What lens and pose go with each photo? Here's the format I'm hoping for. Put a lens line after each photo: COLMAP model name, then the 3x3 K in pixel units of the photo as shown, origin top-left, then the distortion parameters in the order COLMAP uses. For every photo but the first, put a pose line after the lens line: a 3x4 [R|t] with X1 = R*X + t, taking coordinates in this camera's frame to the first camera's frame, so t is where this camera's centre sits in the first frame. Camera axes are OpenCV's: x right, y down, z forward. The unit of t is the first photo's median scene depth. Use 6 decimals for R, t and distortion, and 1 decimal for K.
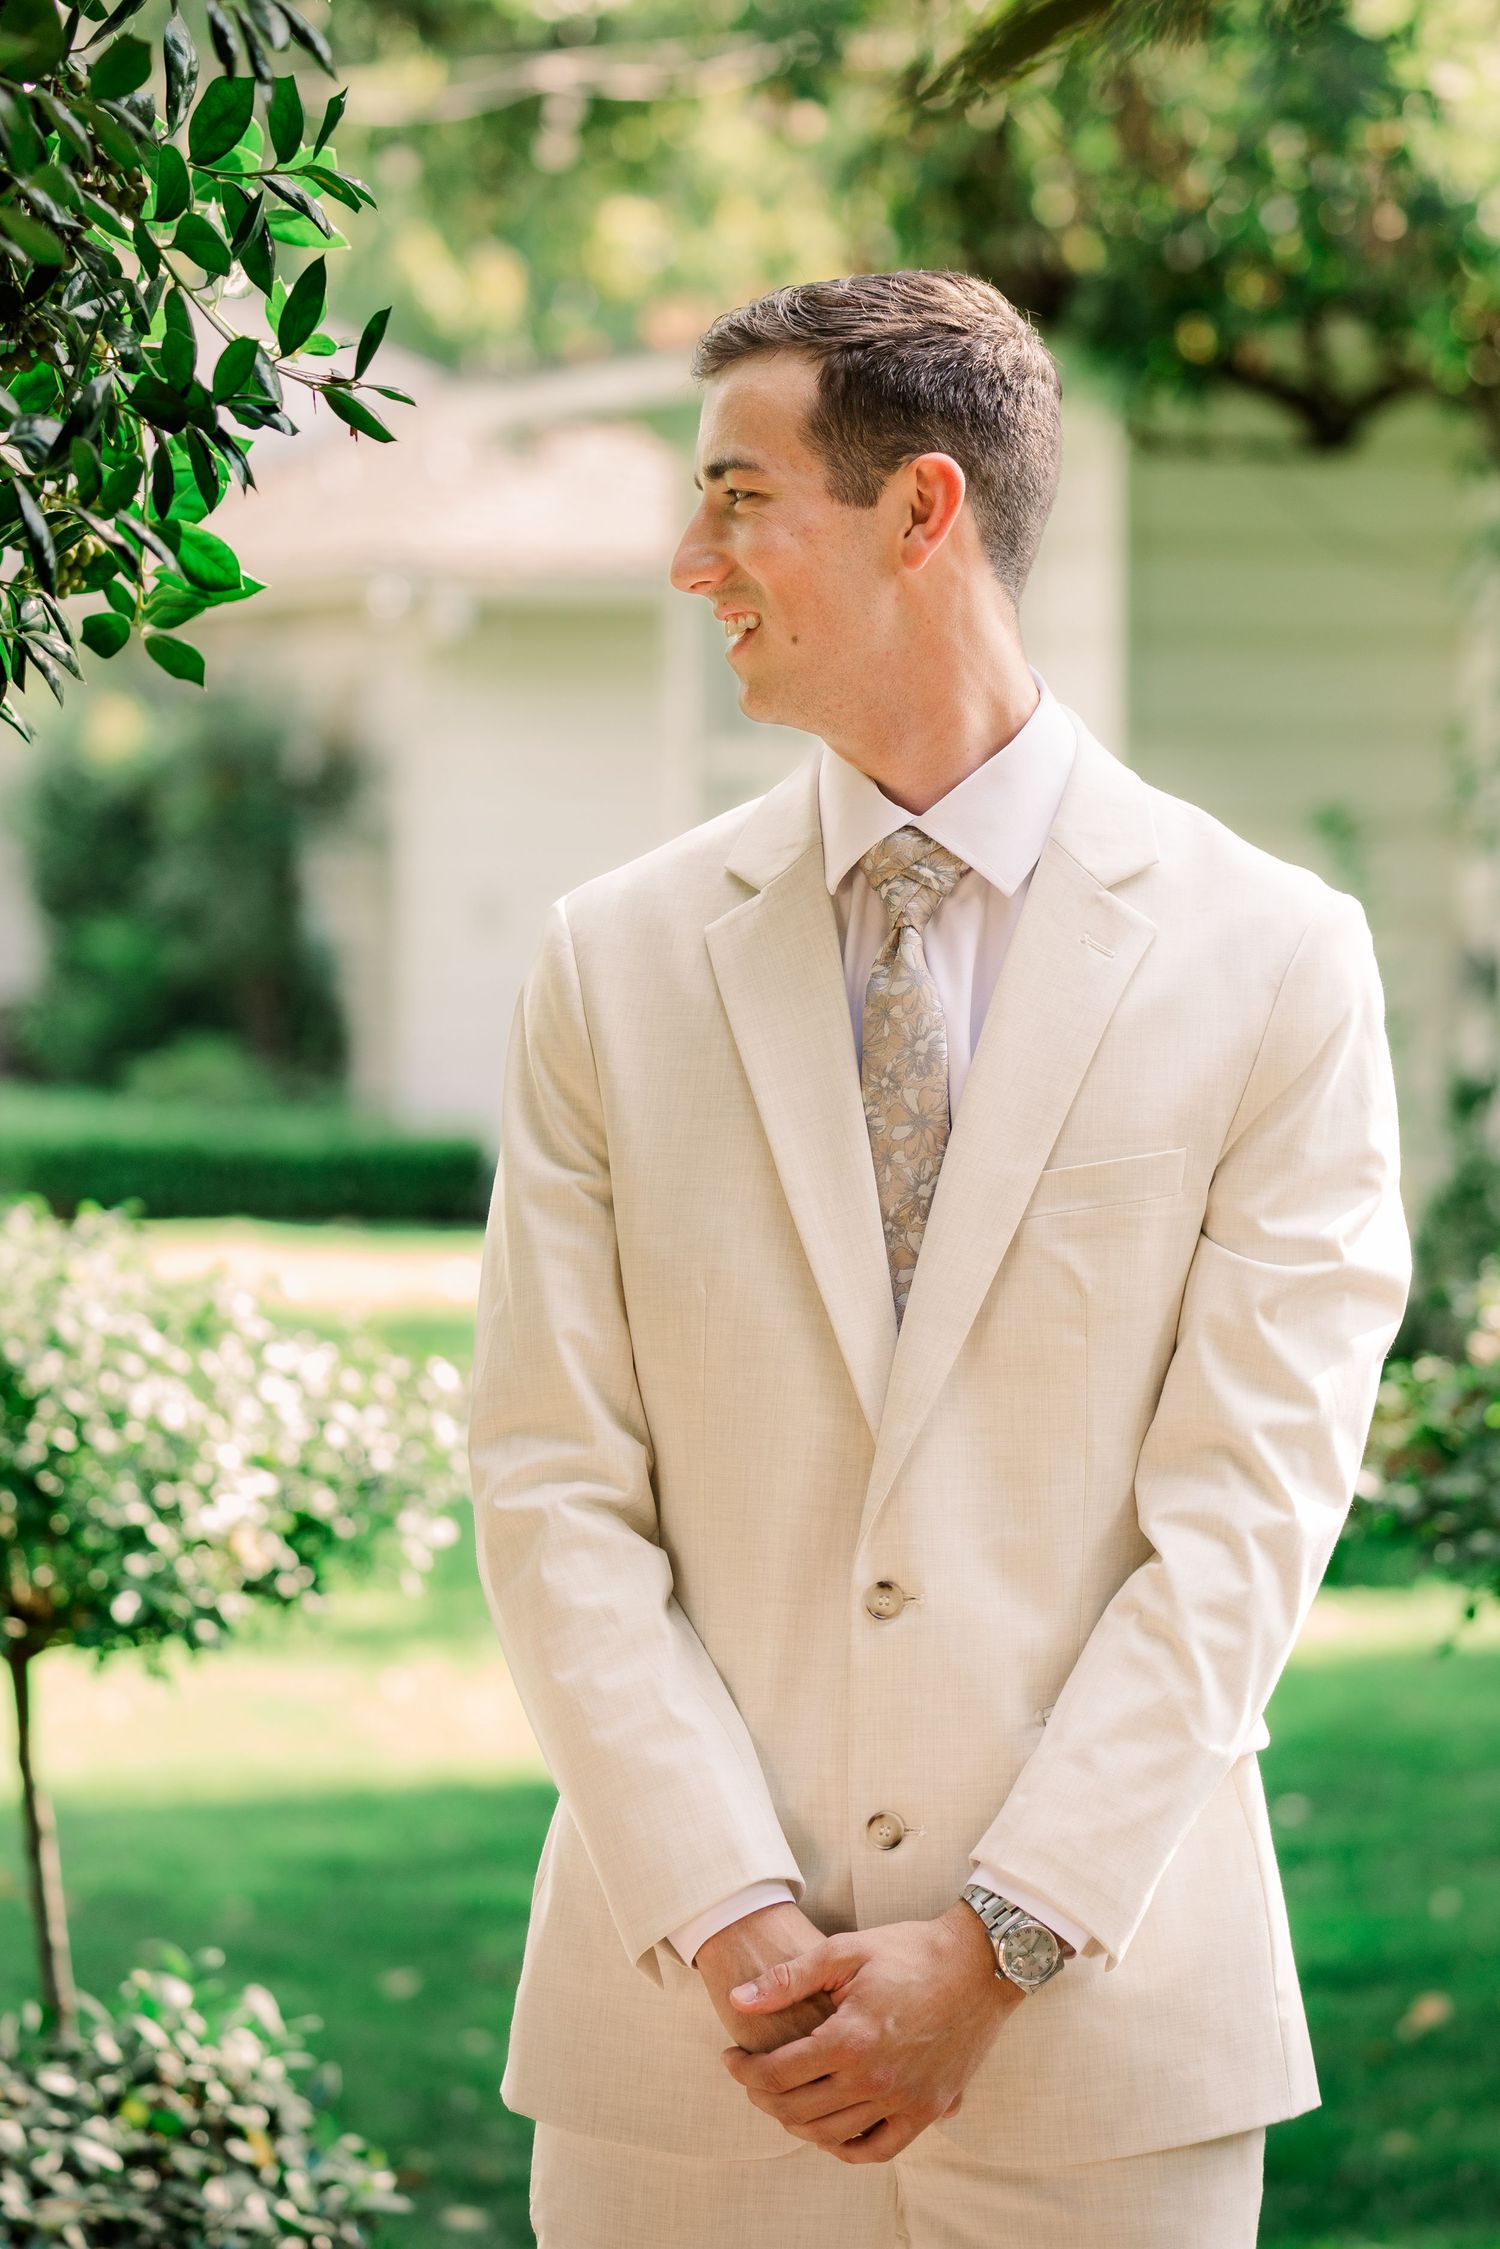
lens RADIAL K [[9230.8, 0, 750.0], [0, 9230.8, 1124.5], [0, 0, 1]] dist [-0.010923, 1.069687]
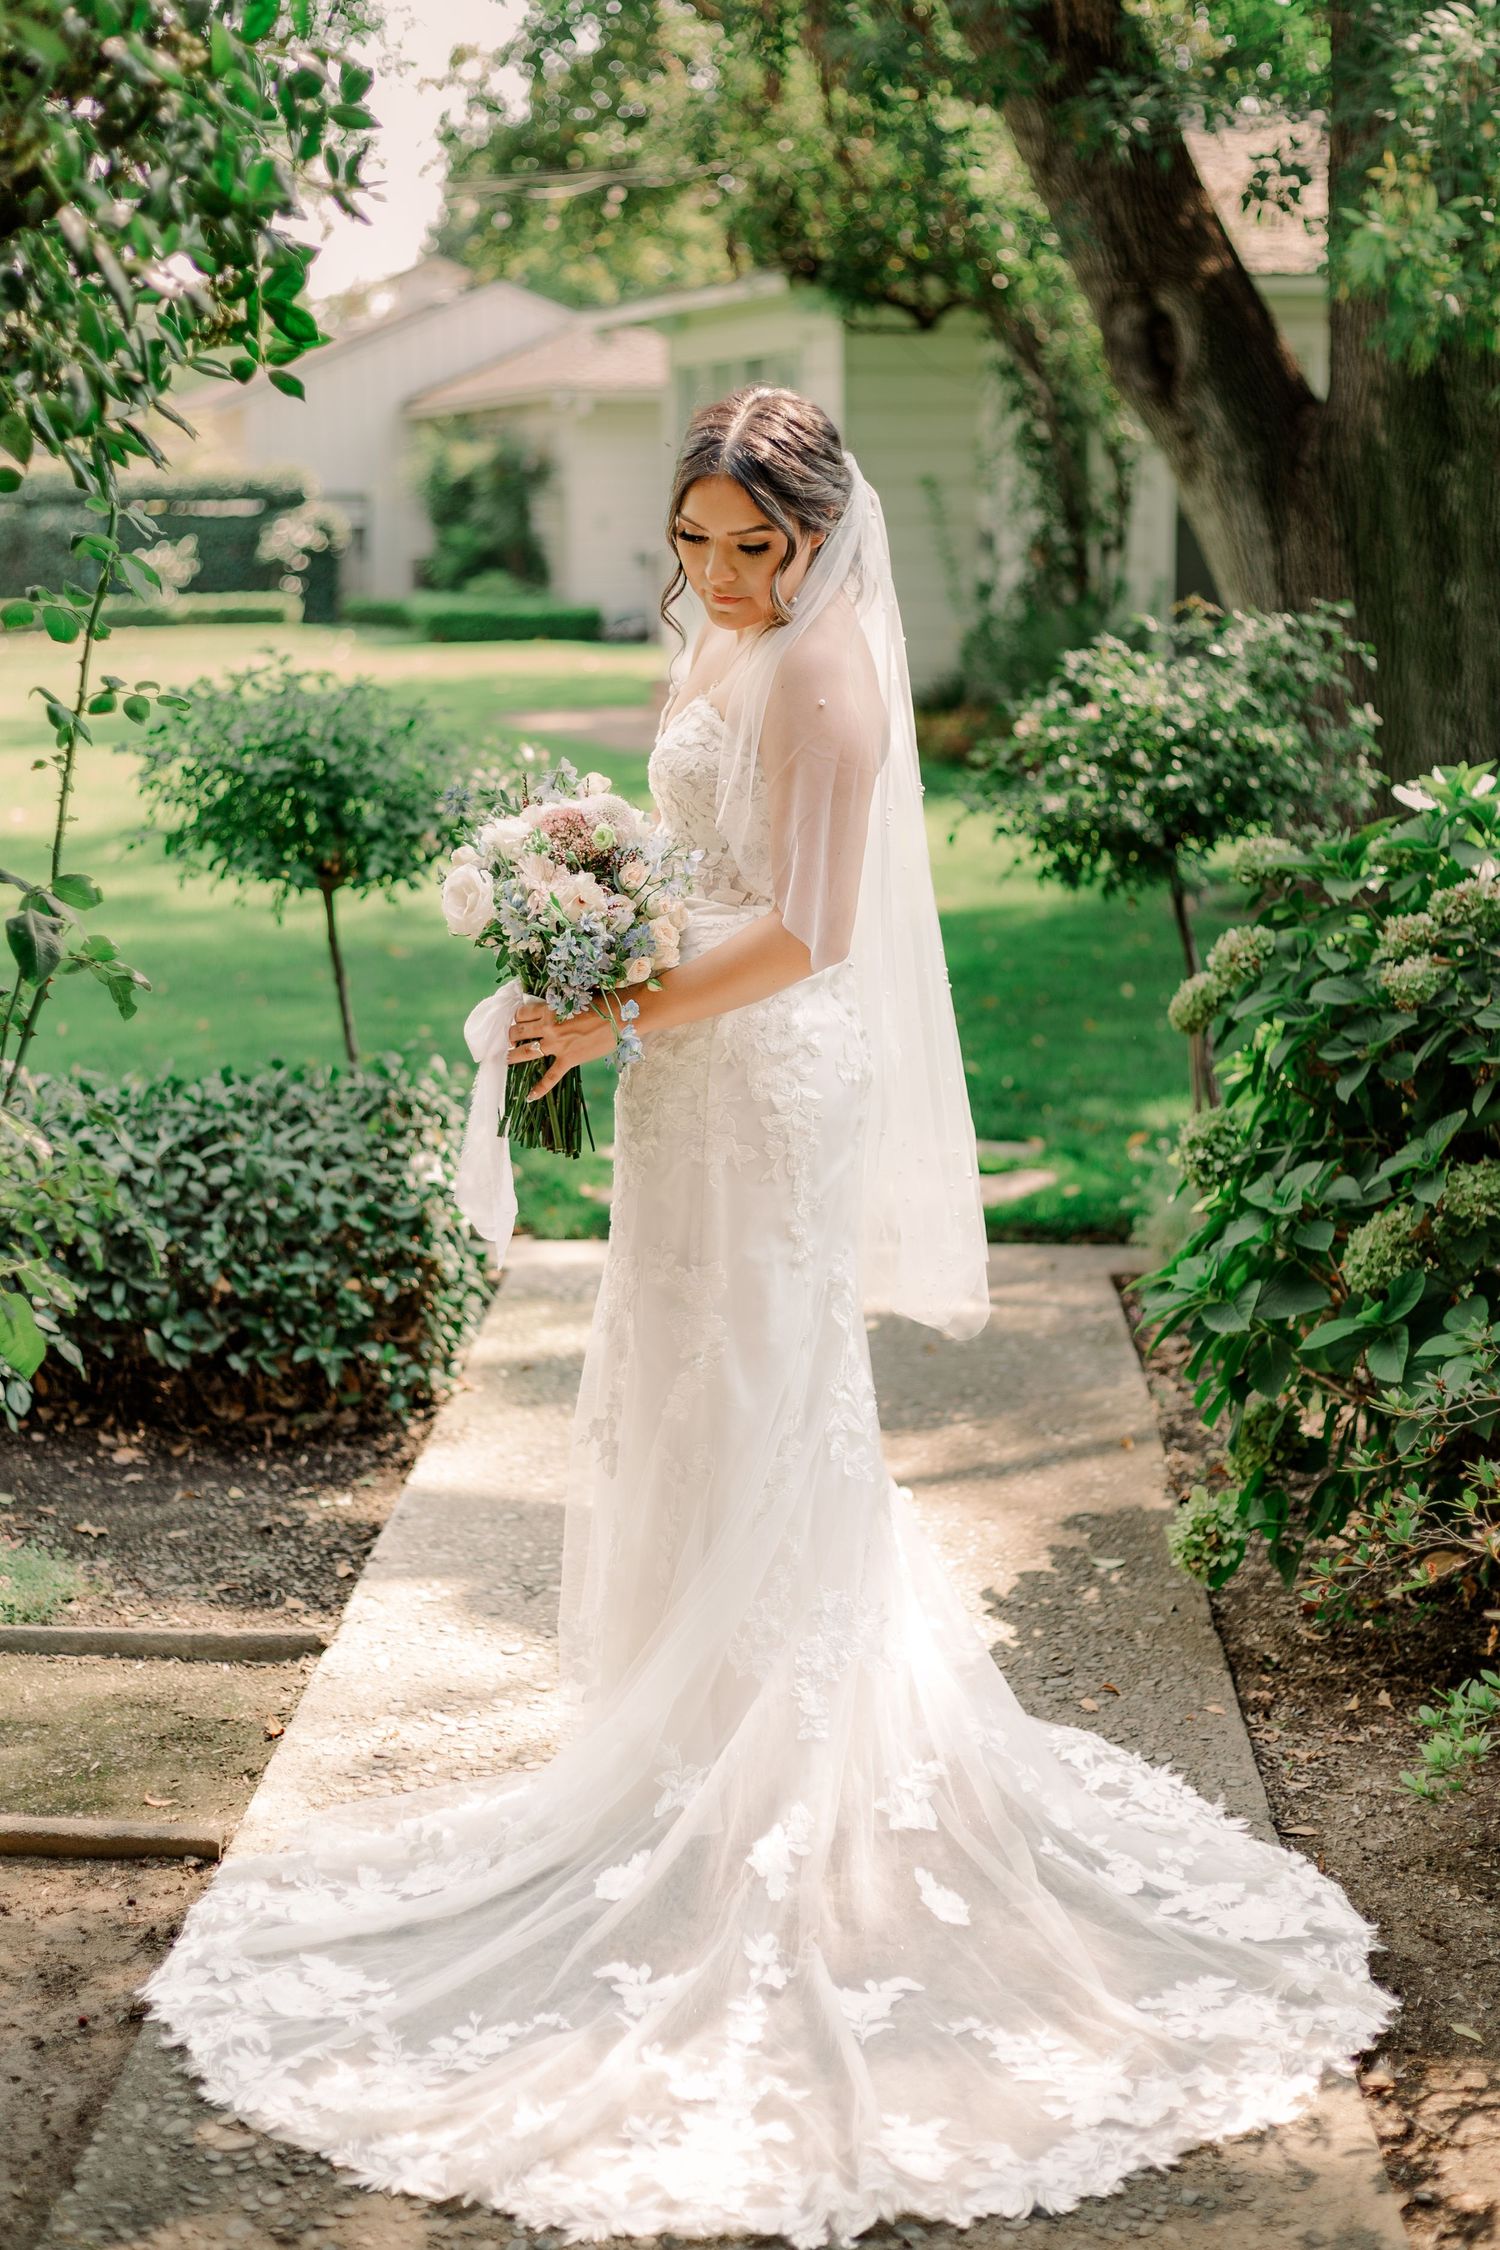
lens RADIAL K [[3445.2, 0, 727.4], [0, 3445.2, 1076.1], [0, 0, 1]] dist [-0.010456, -0.051547]
pose [[0.999876, -0.014957, 0.004901, 0.007458], [0.014147, 0.990501, 0.136776, -0.006591], [-0.006900, -0.136690, 0.990590, 0.223771]]
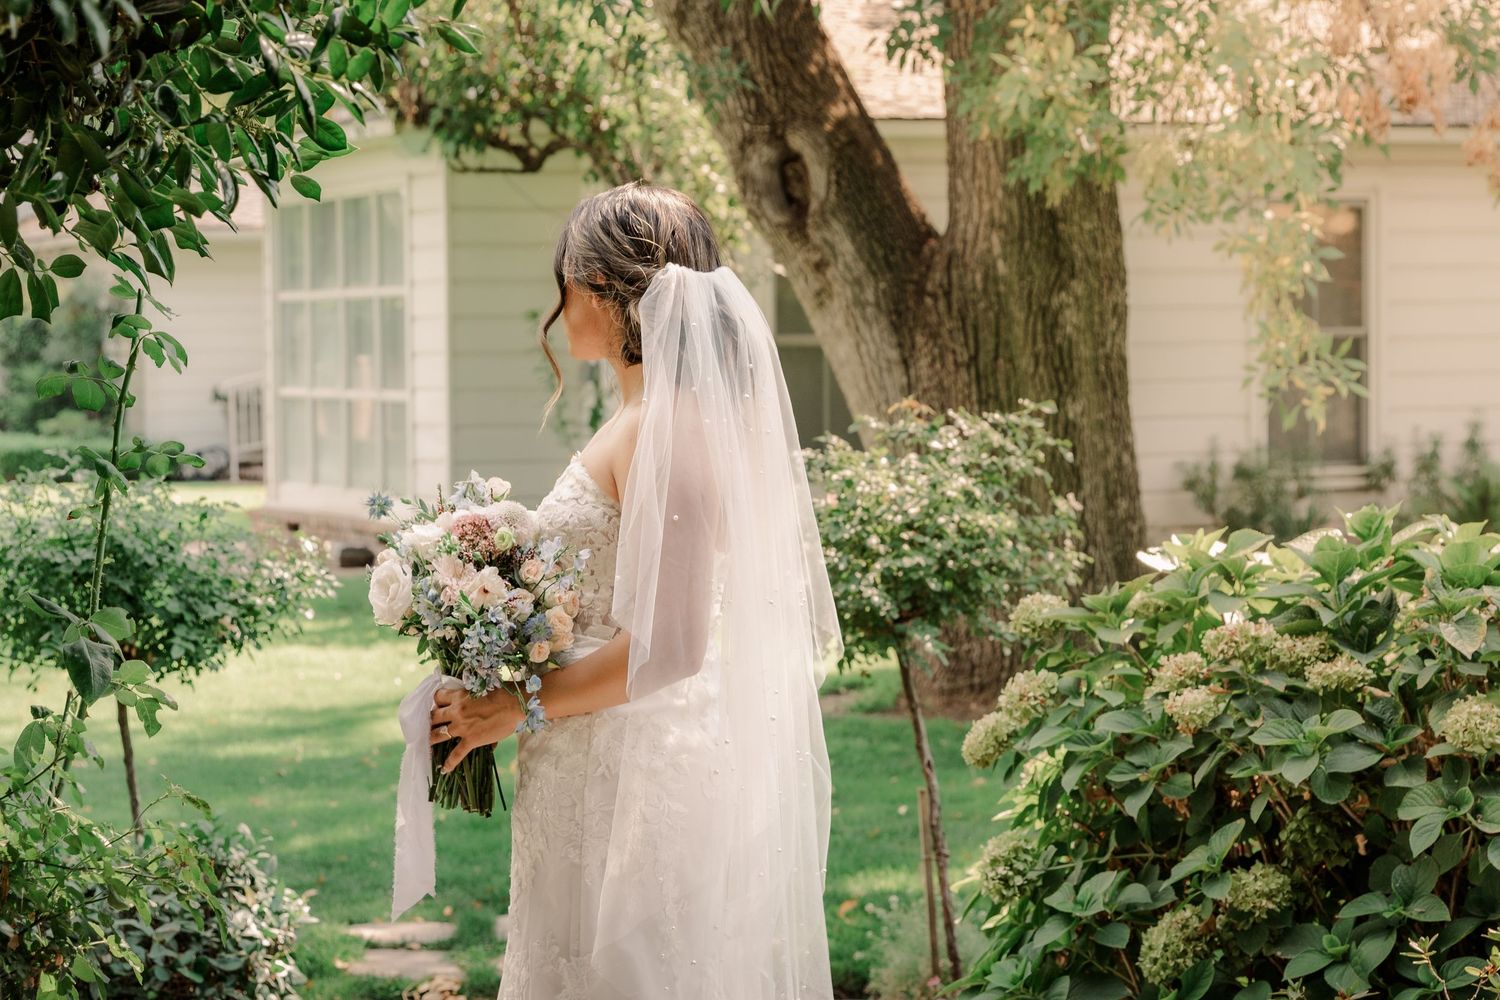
lens RADIAL K [[3441.0, 0, 752.6], [0, 3441.0, 526.9], [0, 0, 1]] dist [0.011148, 0.039149]
pose [[0.990136, -0.024762, 0.137904, -0.042597], [0.021050, 0.999378, 0.028305, 0.001513], [-0.138519, -0.025123, 0.990041, 0.160347]]
